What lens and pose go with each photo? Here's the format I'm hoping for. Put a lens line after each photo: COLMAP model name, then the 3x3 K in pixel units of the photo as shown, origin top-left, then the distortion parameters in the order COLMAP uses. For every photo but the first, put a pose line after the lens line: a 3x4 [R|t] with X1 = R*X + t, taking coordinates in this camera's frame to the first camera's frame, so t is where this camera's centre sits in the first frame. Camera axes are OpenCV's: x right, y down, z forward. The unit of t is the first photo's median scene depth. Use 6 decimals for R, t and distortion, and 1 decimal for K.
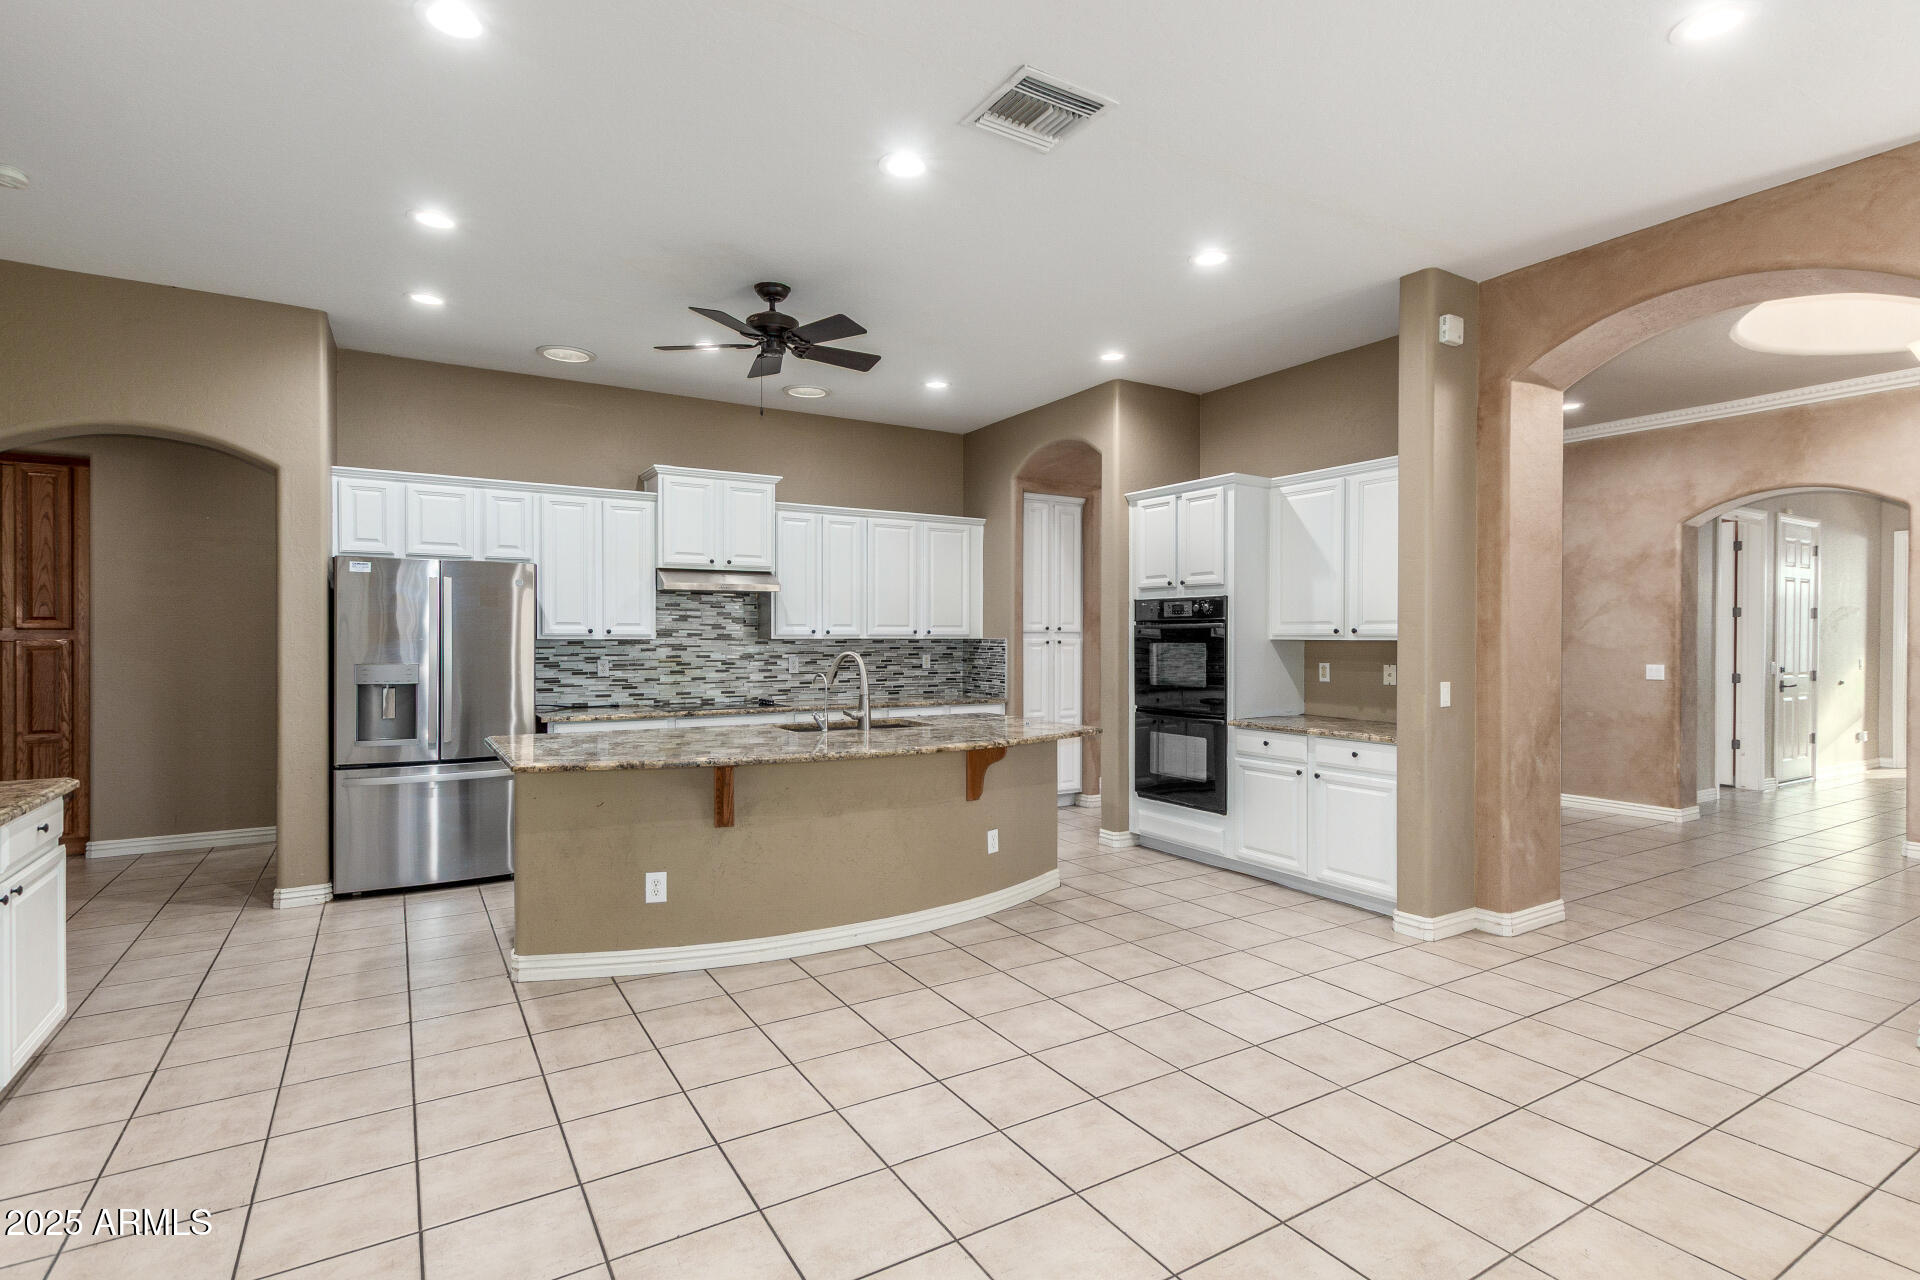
lens RADIAL K [[954.0, 0, 1046.1], [0, 954.0, 643.0], [0, 0, 1]] dist [0.011098, -0.000835]
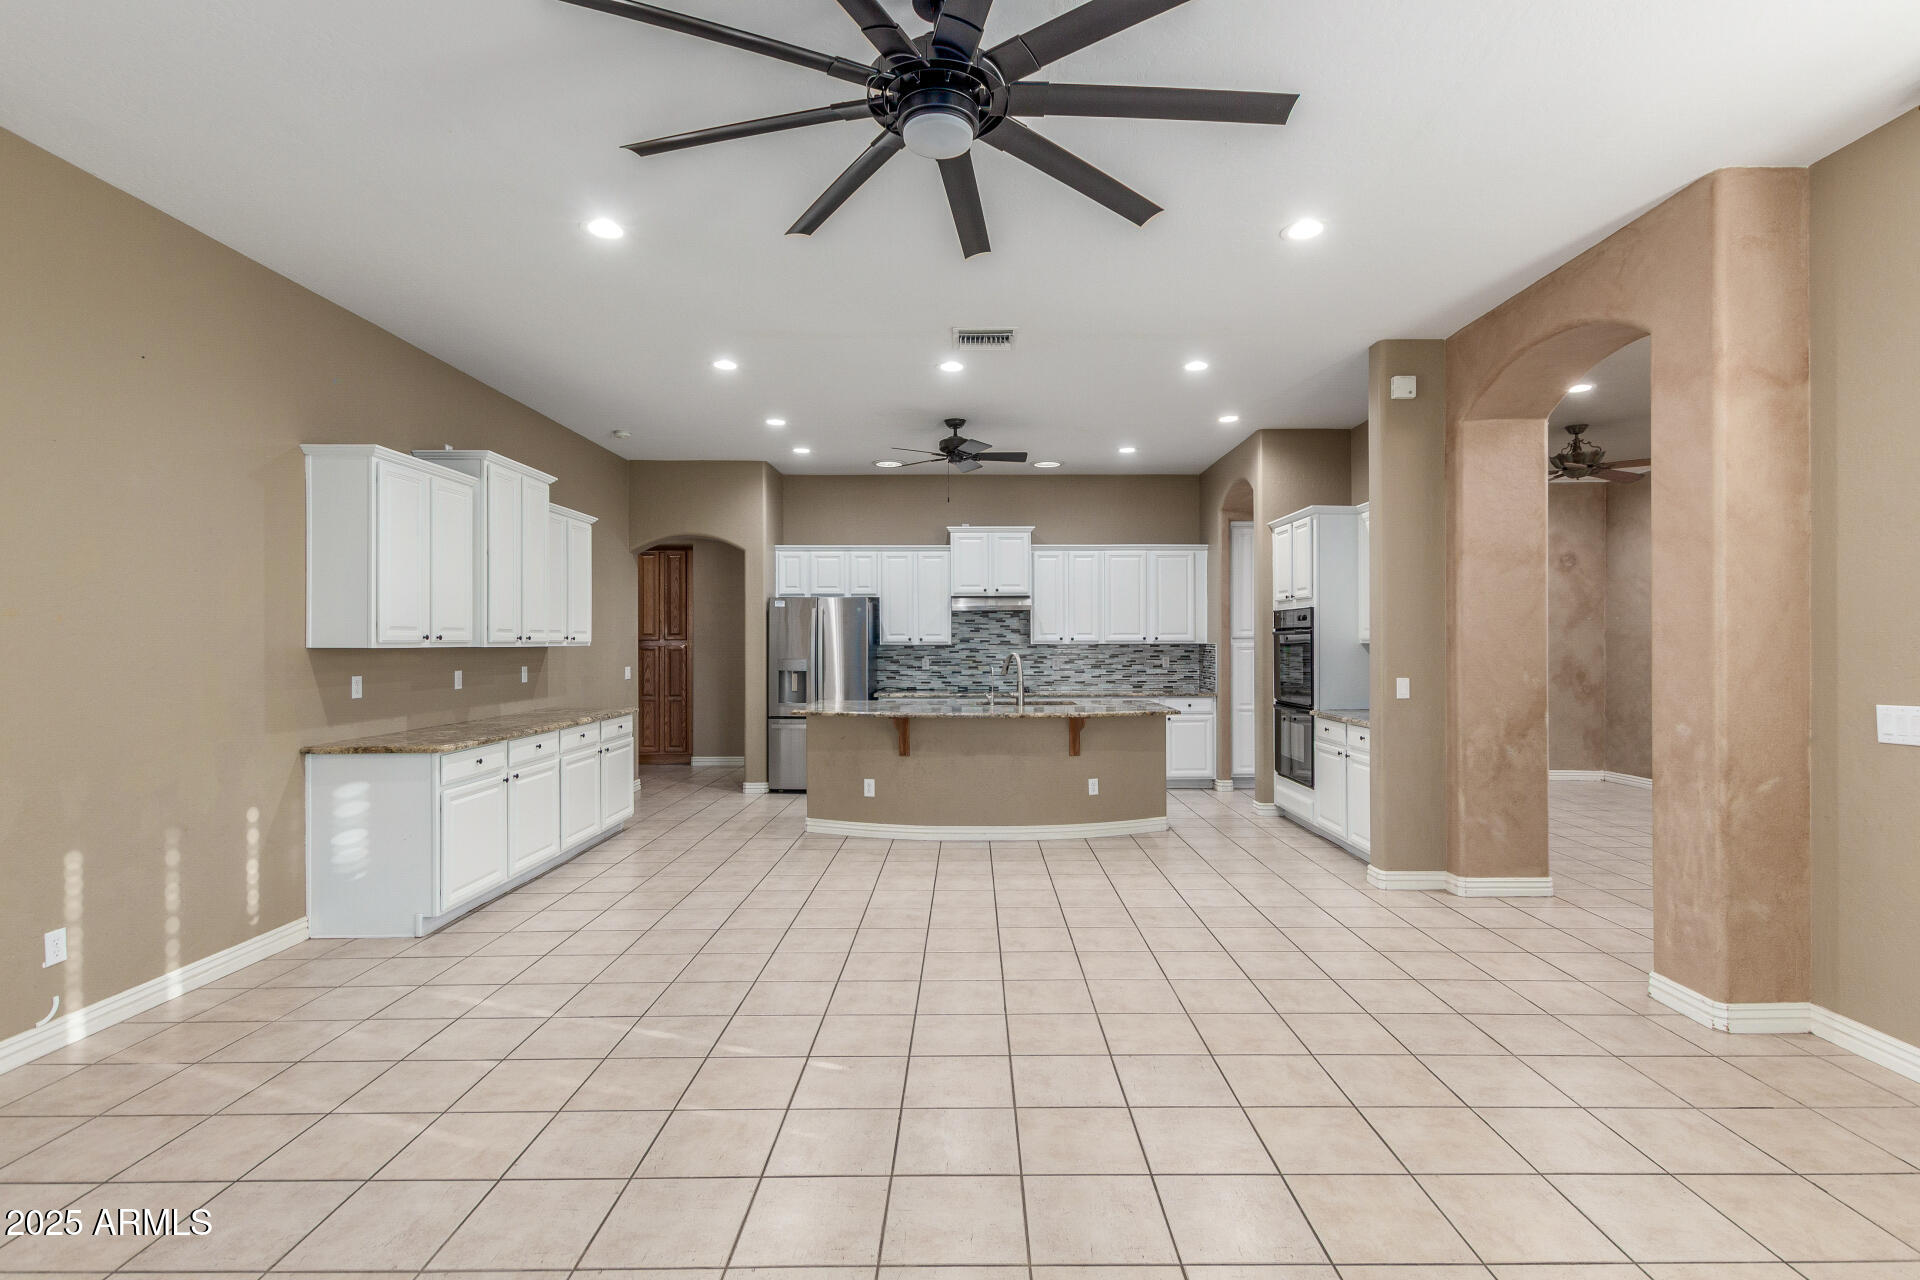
lens RADIAL K [[929.9, 0, 960.0], [0, 929.9, 640.0], [0, 0, 1]] dist [0.019342, -0.008812]
pose [[0.836769, -0.005152, -0.547532, 0.361961], [0.000130, 0.999958, -0.009210, 0.002128], [0.547556, 0.007635, 0.836734, -0.178537]]
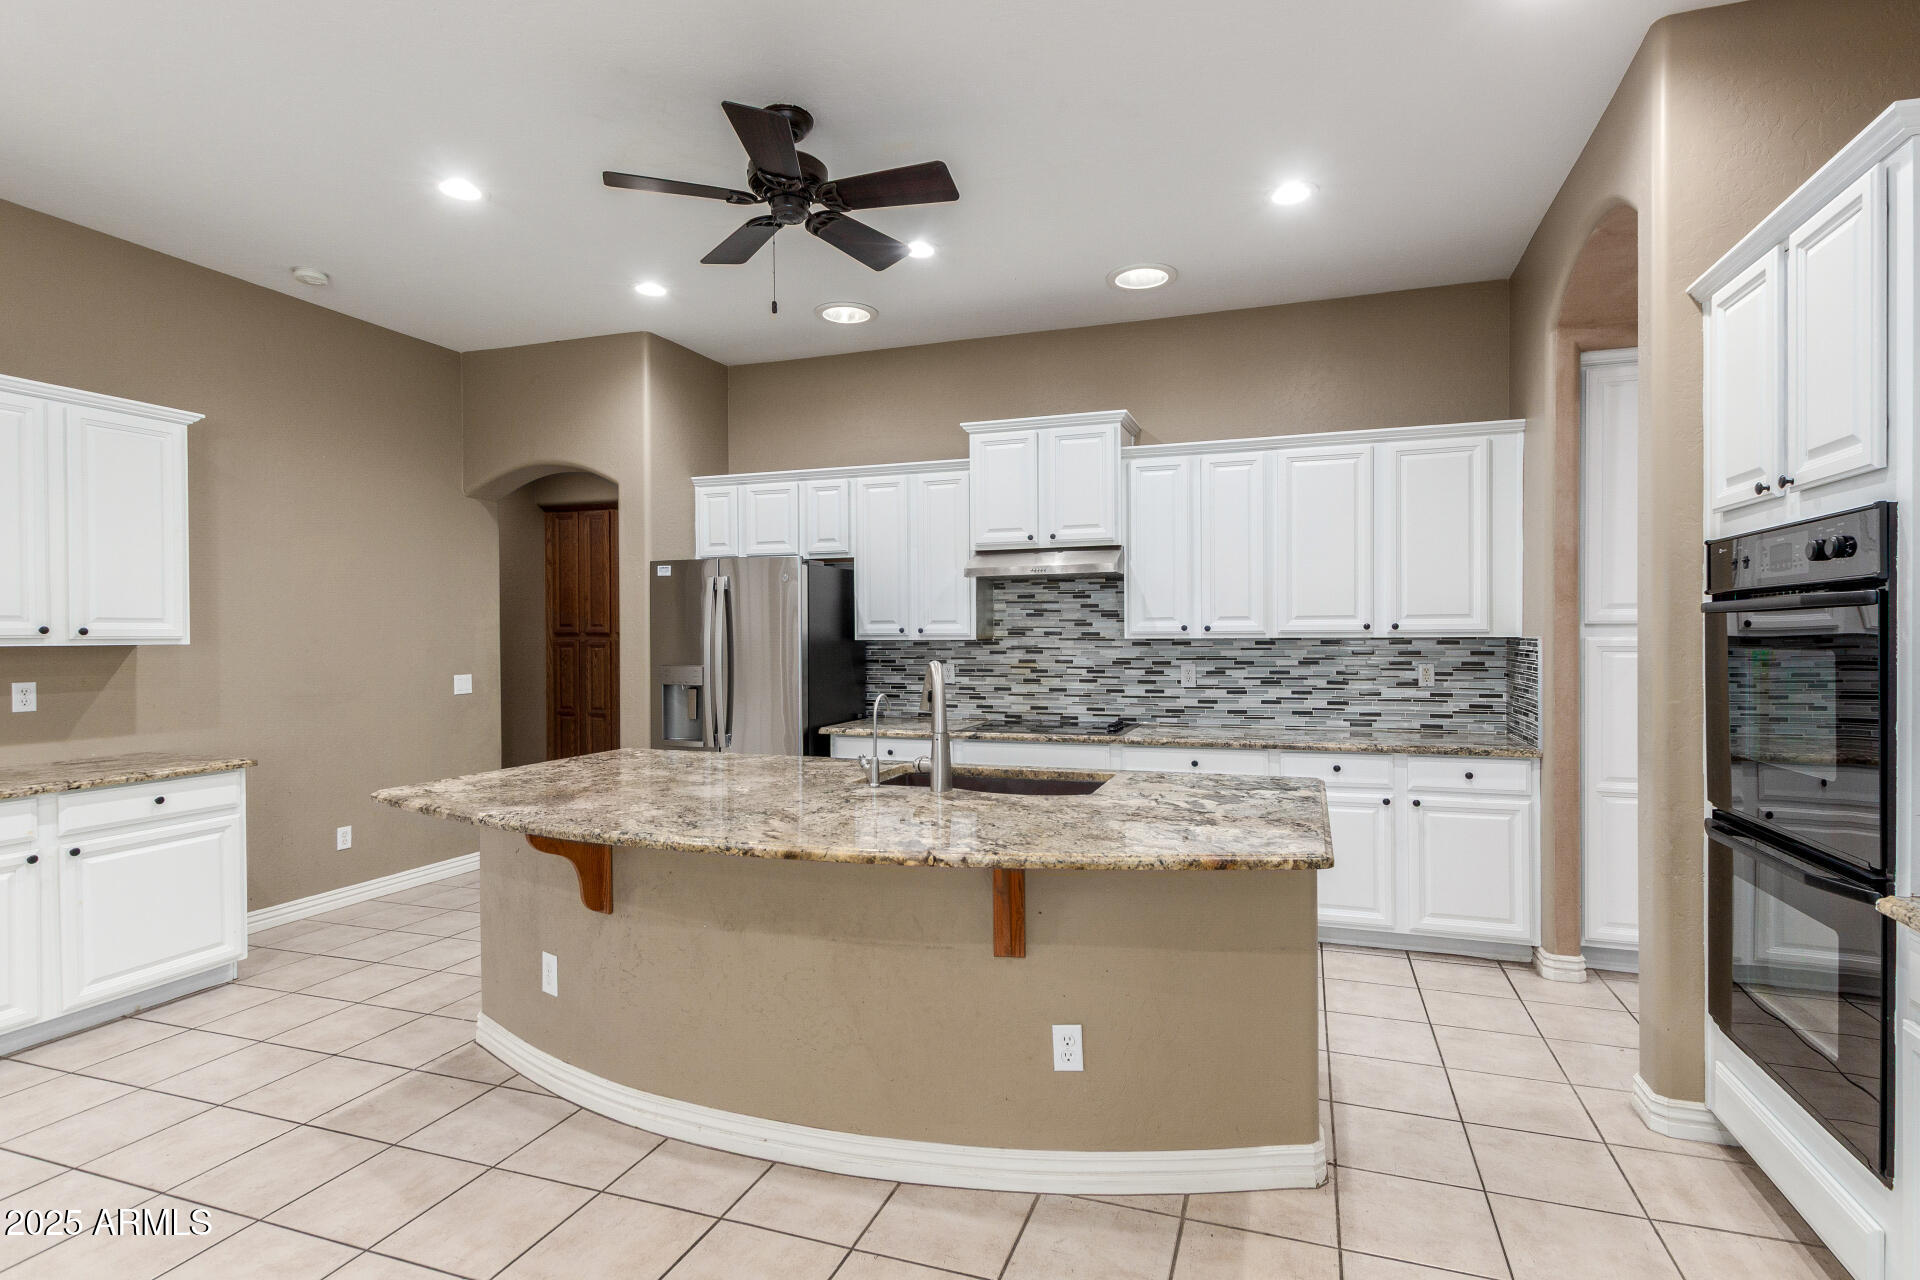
lens RADIAL K [[981.3, 0, 882.5], [0, 981.3, 640.3], [0, 0, 1]] dist [0.014662, -0.000302]
pose [[0.585002, -0.000797, -0.811031, 0.205202], [0.000453, 1.000000, -0.000656, -0.002711], [0.811031, 0.000016, 0.585003, 0.420599]]
